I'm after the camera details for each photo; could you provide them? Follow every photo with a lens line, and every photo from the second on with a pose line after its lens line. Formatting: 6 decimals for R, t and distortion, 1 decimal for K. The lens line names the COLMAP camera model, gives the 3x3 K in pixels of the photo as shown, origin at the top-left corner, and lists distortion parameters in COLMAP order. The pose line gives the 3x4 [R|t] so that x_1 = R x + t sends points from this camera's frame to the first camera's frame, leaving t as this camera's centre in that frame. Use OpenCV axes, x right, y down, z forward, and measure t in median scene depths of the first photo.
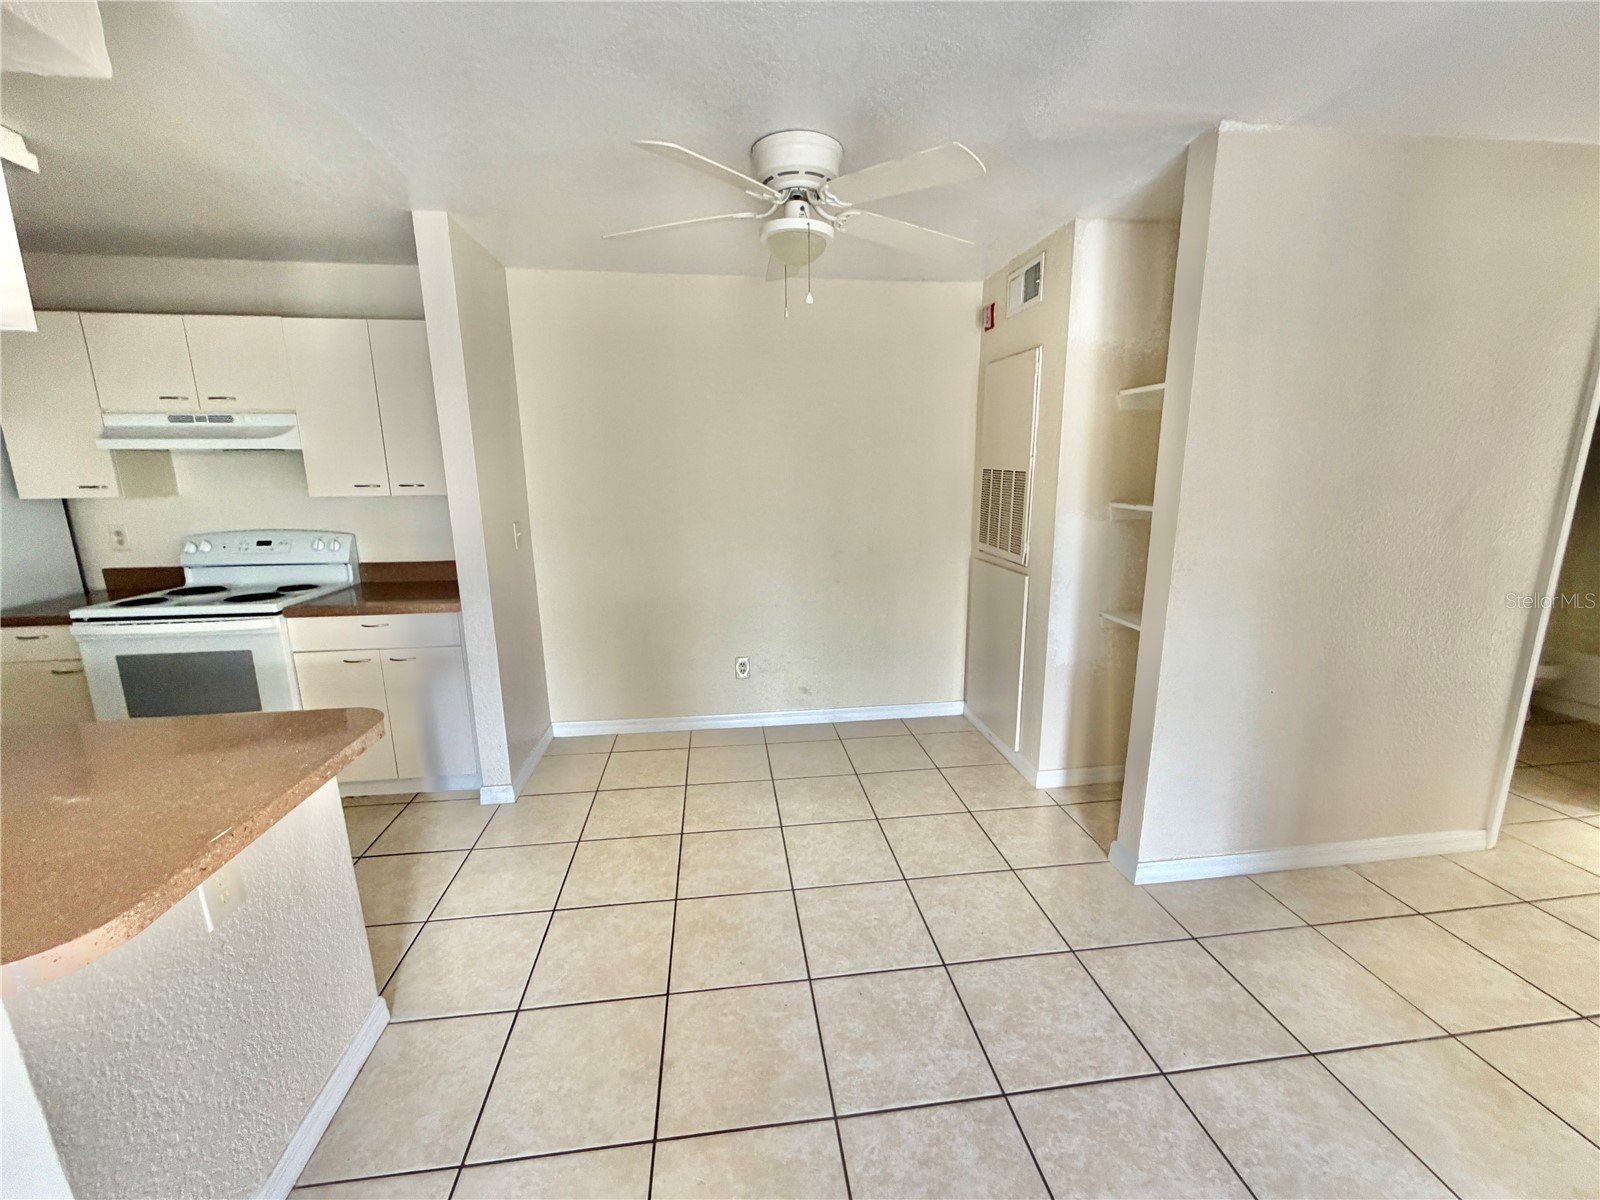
lens RADIAL K [[639.0, 0, 799.2], [0, 639.0, 601.9], [0, 0, 1]] dist [0.000665, 0.000463]
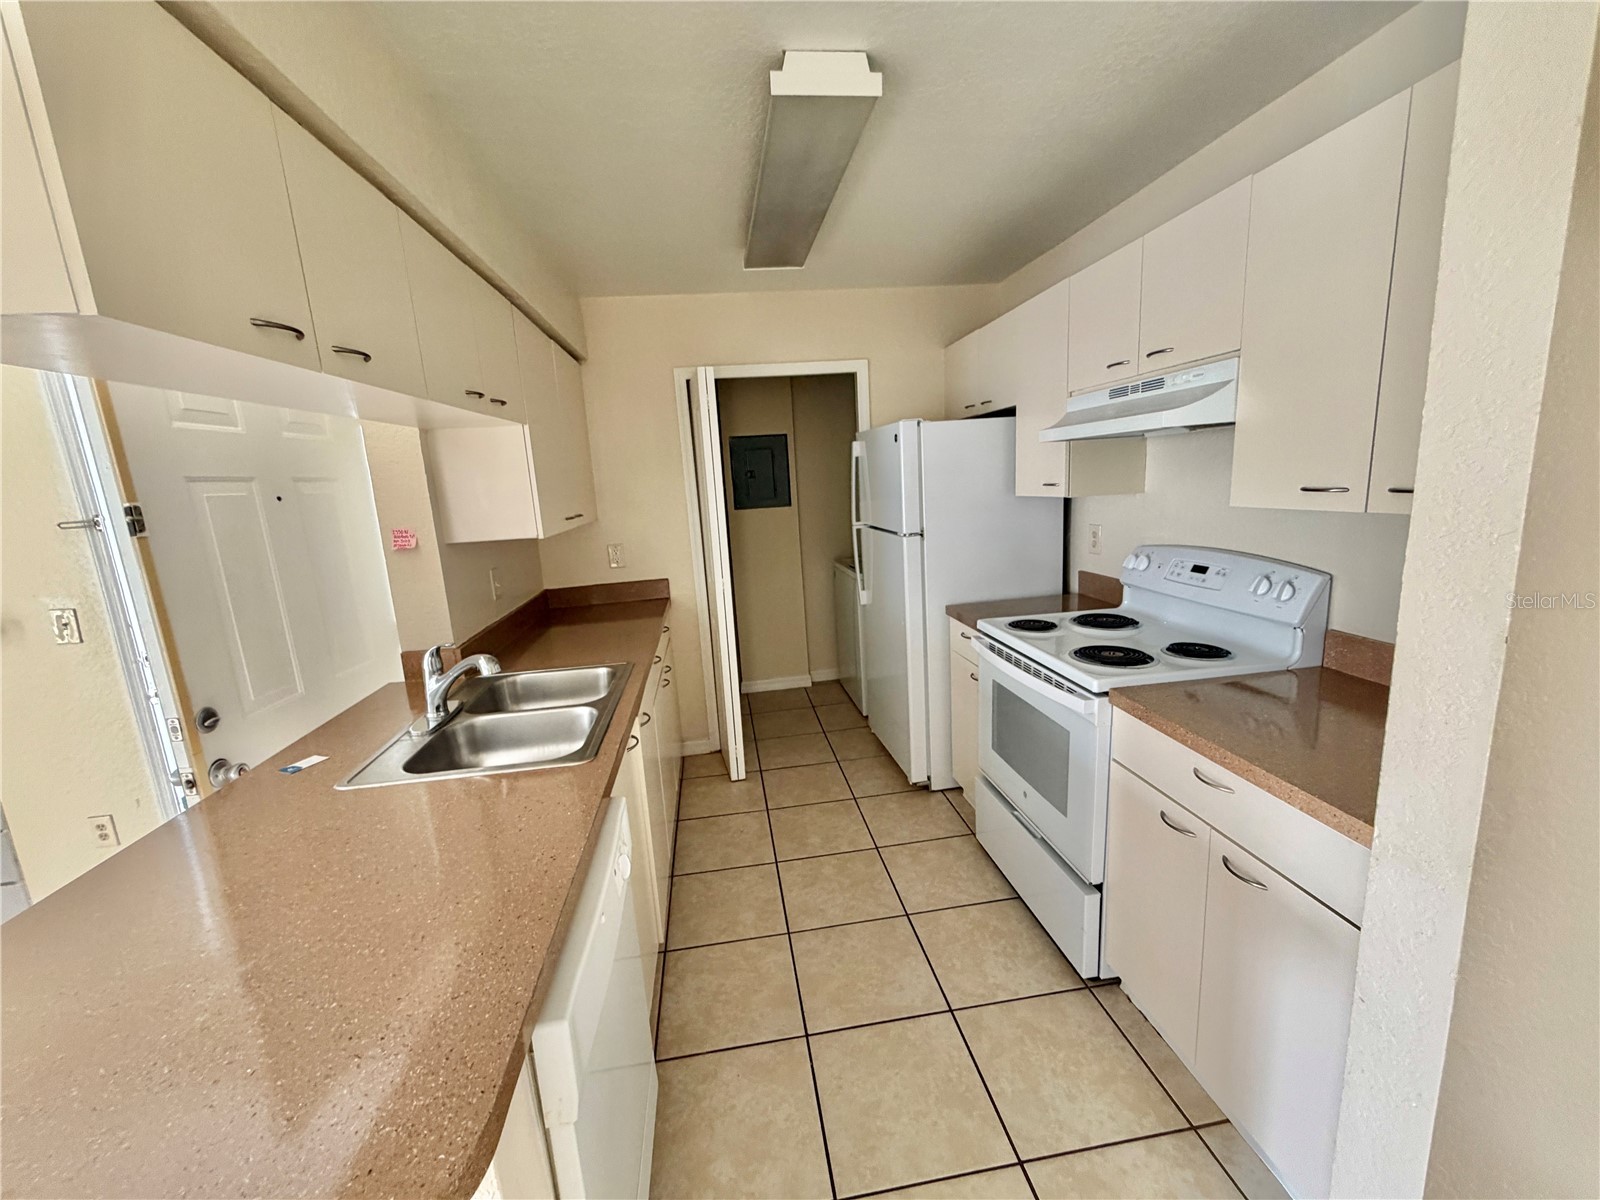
lens RADIAL K [[639.0, 0, 800.6], [0, 639.0, 599.4], [0, 0, 1]] dist [0.000665, 0.000463]
pose [[0.008183, 0.196228, -0.980524, -0.212144], [-0.146961, 0.970146, 0.192925, -0.144304], [0.989108, 0.142520, 0.036777, 0.645613]]
